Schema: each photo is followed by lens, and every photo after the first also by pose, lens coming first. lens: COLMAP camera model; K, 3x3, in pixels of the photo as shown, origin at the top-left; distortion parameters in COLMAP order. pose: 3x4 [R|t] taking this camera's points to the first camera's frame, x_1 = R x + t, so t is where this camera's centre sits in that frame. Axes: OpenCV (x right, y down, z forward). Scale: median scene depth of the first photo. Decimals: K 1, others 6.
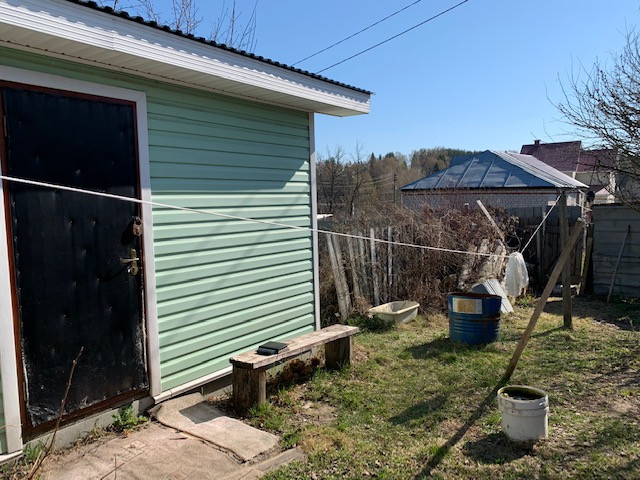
lens RADIAL K [[484.8, 0, 310.5], [0, 484.8, 236.7], [0, 0, 1]] dist [0.079037, -0.133358]
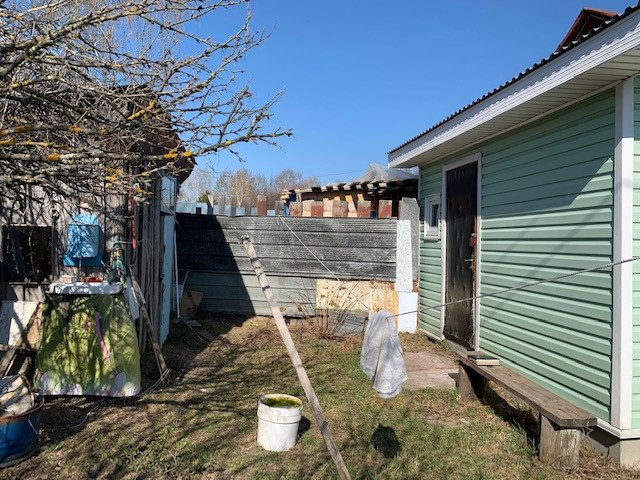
lens RADIAL K [[484.8, 0, 310.5], [0, 484.8, 236.7], [0, 0, 1]] dist [0.079037, -0.133358]
pose [[-0.712511, 0.024923, -0.701218, 0.829505], [-0.025796, 0.997763, 0.061674, -0.084639], [0.701186, 0.062032, -0.710274, 1.292227]]
